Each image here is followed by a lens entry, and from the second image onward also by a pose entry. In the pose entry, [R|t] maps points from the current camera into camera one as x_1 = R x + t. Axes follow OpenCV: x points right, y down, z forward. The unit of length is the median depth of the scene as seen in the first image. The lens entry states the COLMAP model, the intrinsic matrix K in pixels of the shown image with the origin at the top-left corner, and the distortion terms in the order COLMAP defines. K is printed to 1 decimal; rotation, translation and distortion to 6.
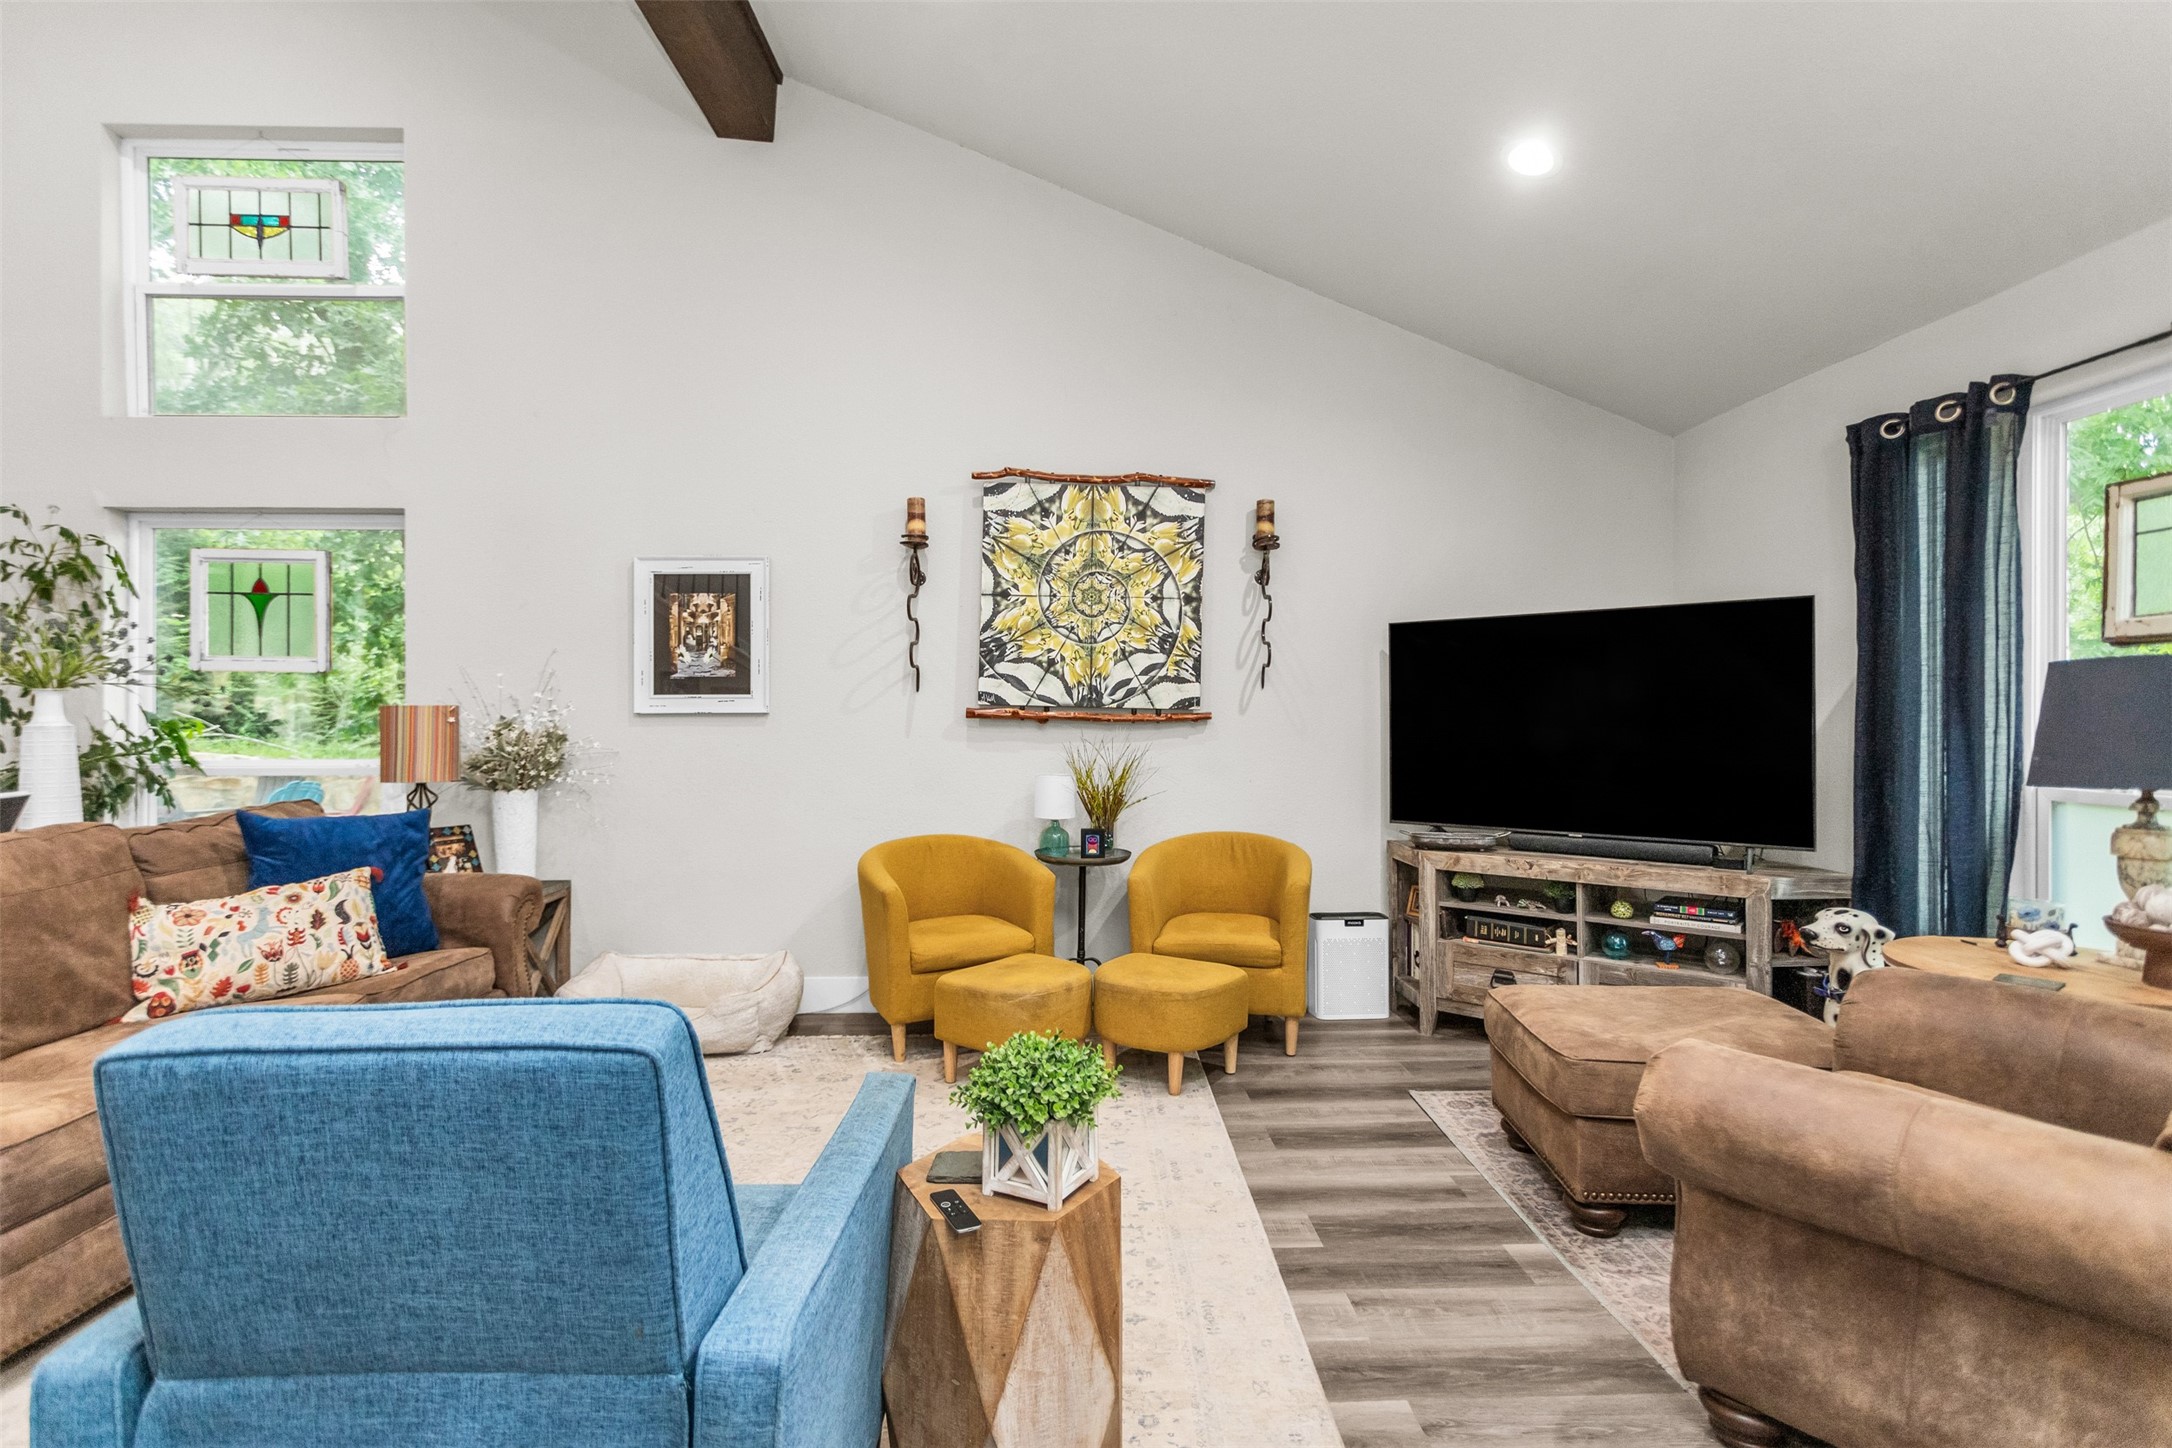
lens RADIAL K [[1050.9, 0, 1083.5], [0, 1050.9, 714.7], [0, 0, 1]] dist [0.000318, 0.002418]
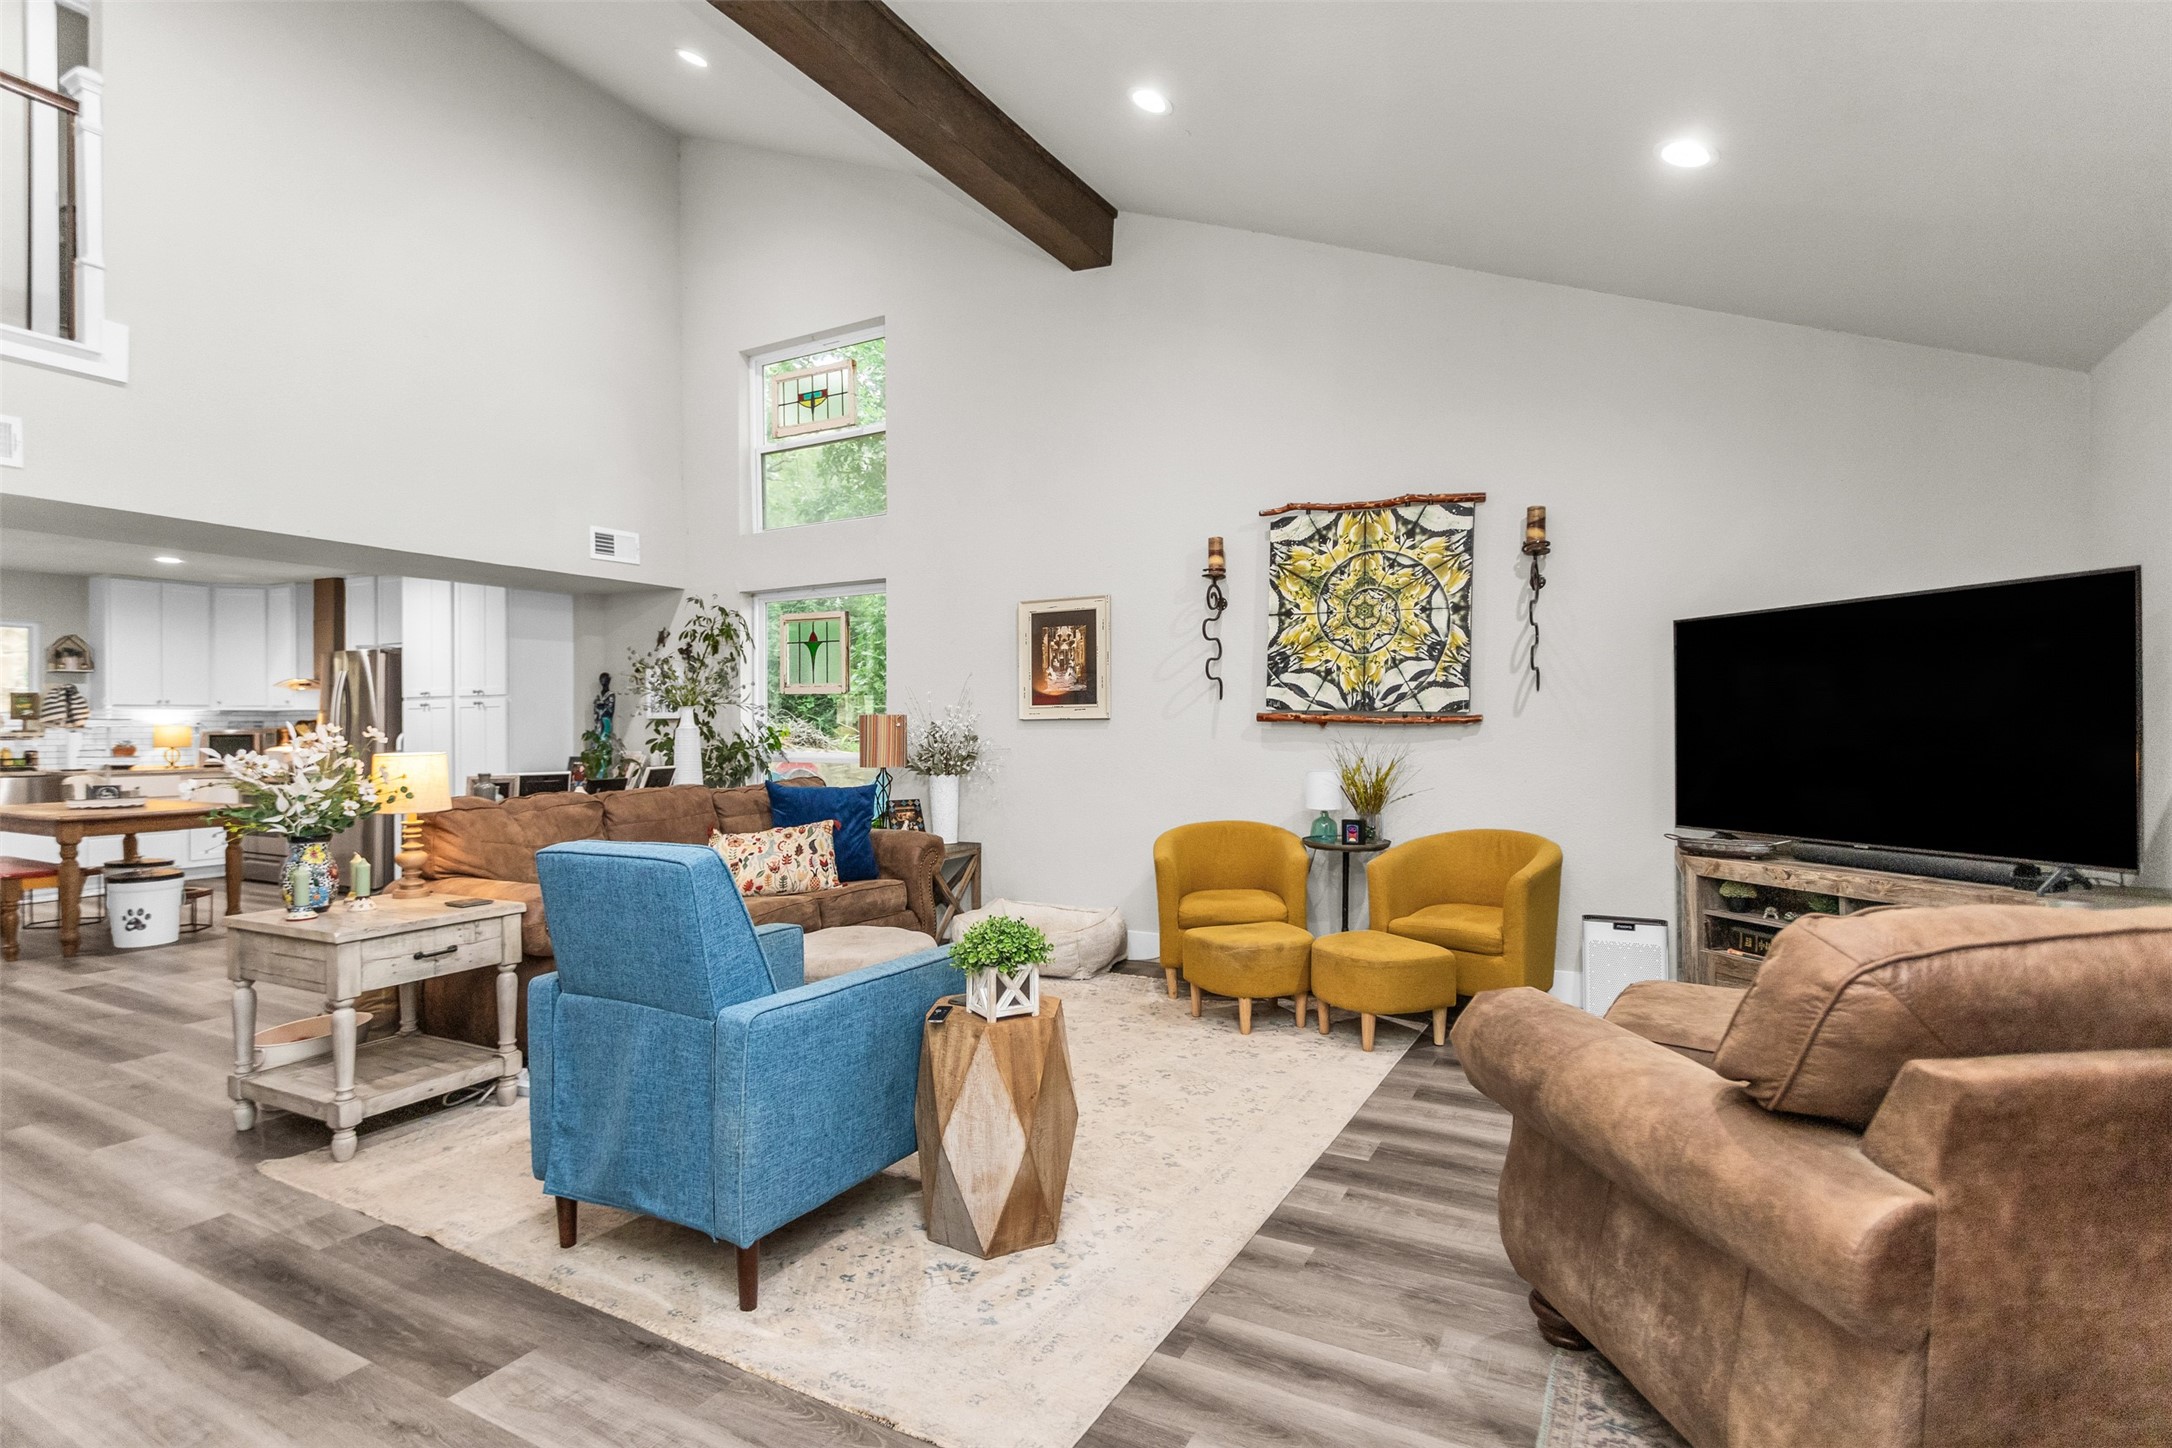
lens RADIAL K [[1050.9, 0, 1080.5], [0, 1050.9, 723.6], [0, 0, 1]] dist [0.000318, 0.002418]
pose [[0.862776, -0.005158, -0.505560, 0.309469], [0.004556, 0.999987, -0.002426, 0.007354], [0.505566, -0.000211, 0.862788, -0.106551]]
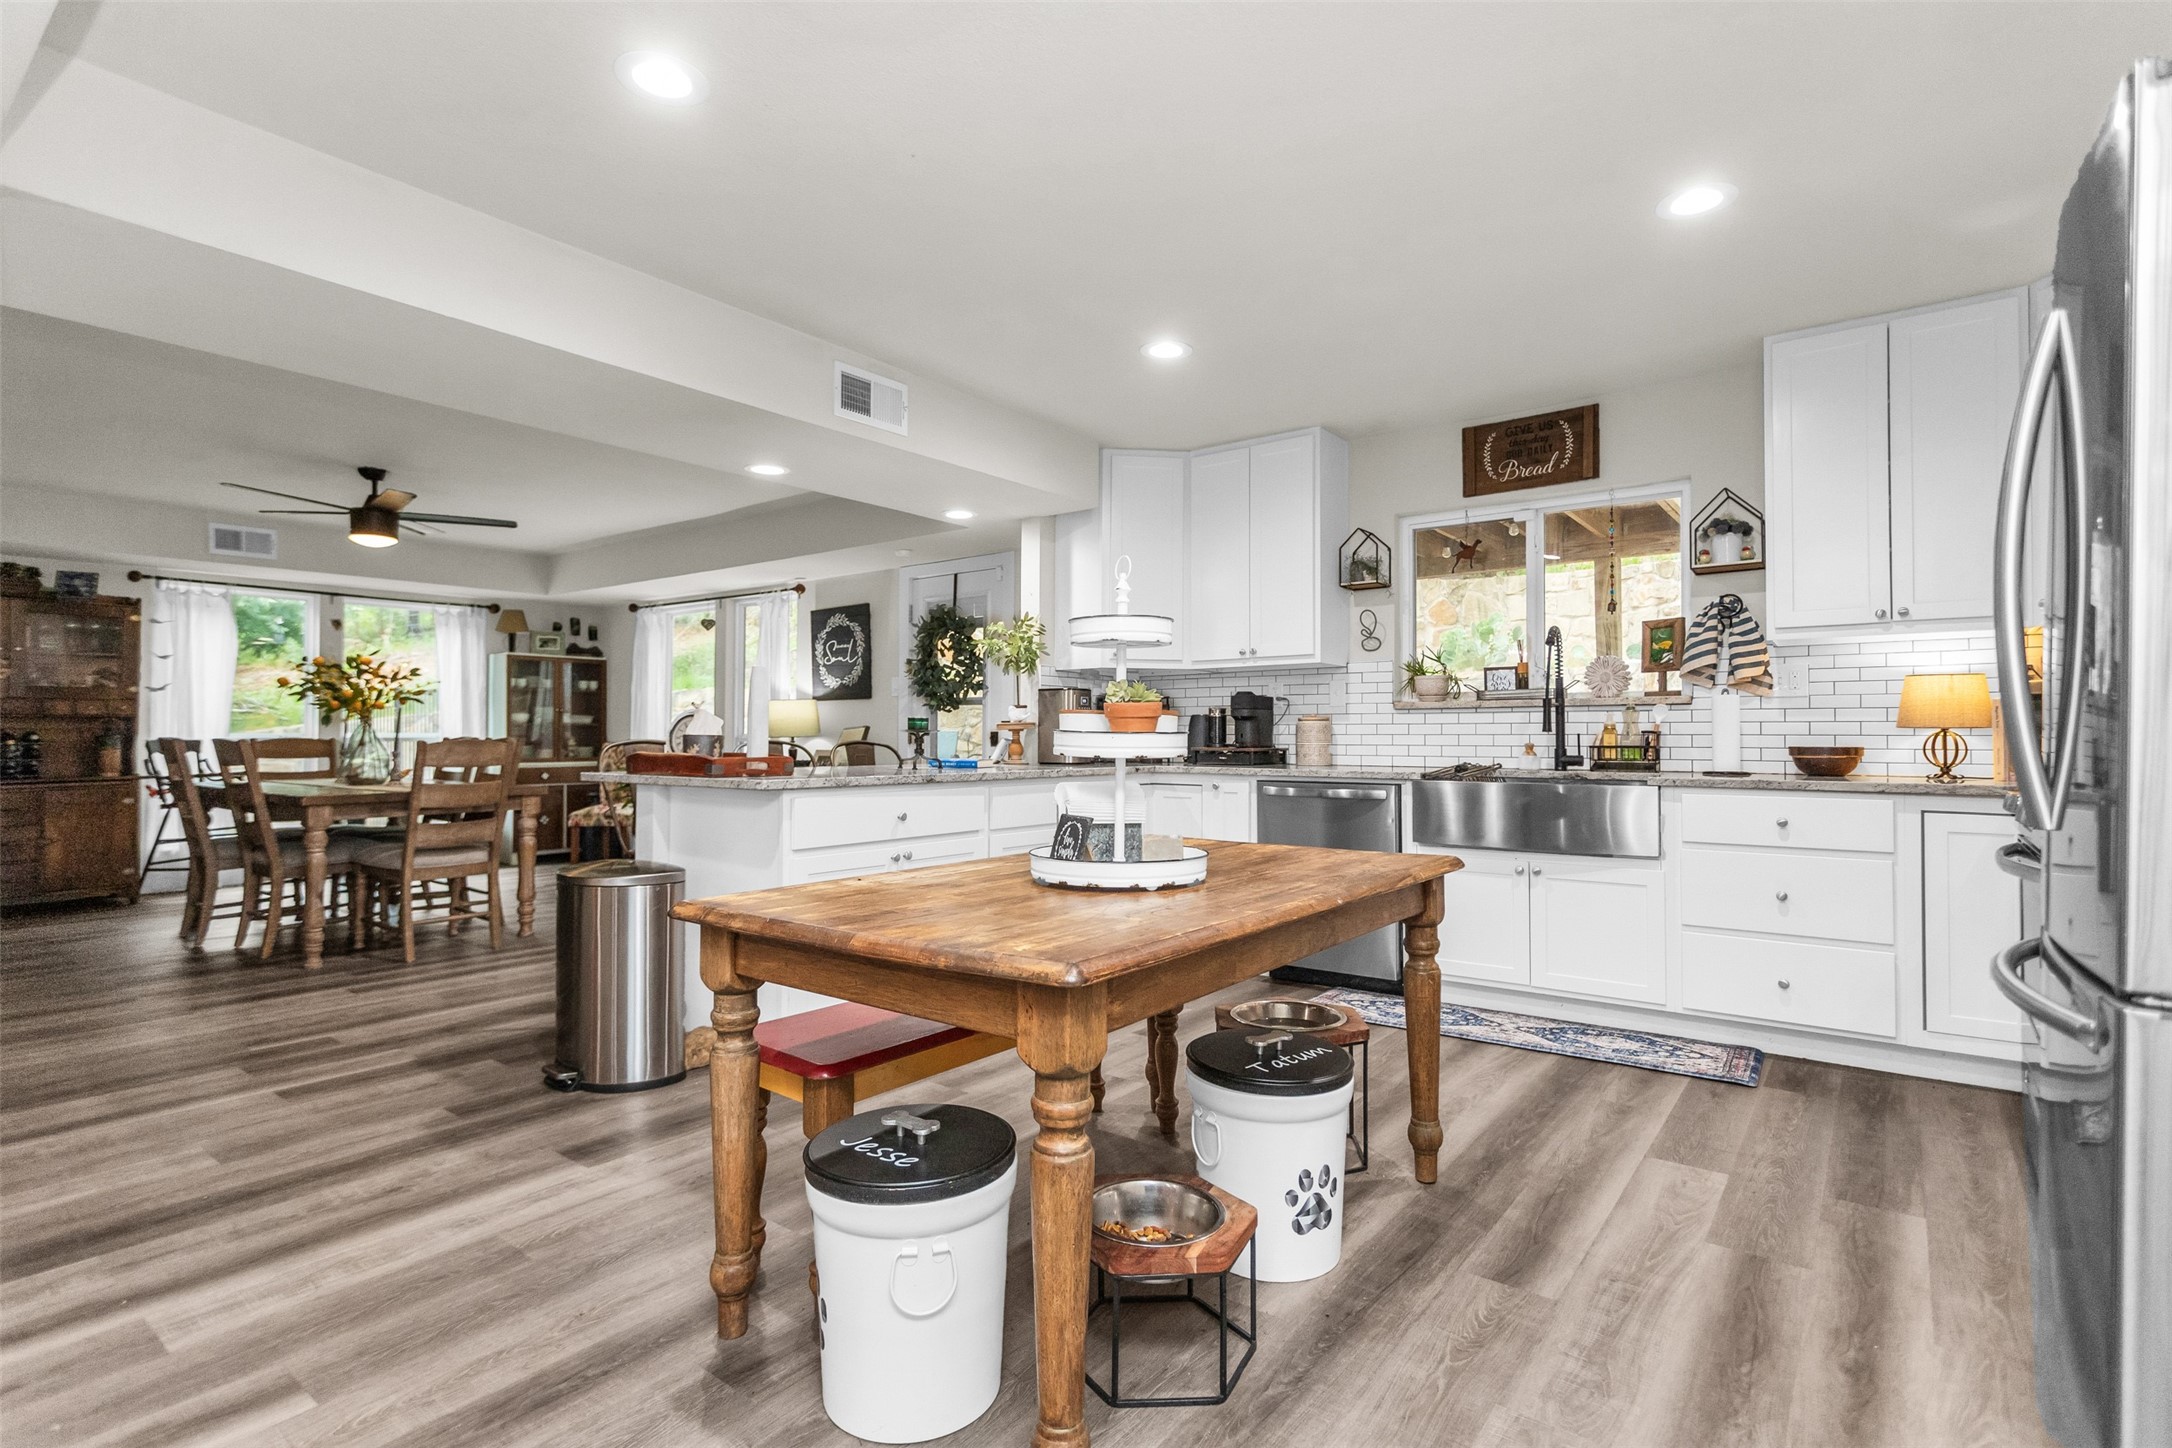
lens RADIAL K [[1050.9, 0, 1078.2], [0, 1050.9, 713.3], [0, 0, 1]] dist [0.000318, 0.002418]
pose [[-0.639273, -0.014135, -0.768850, -1.178606], [0.001387, 0.999808, -0.019535, 0.043599], [0.768978, -0.013554, -0.639131, 0.765304]]
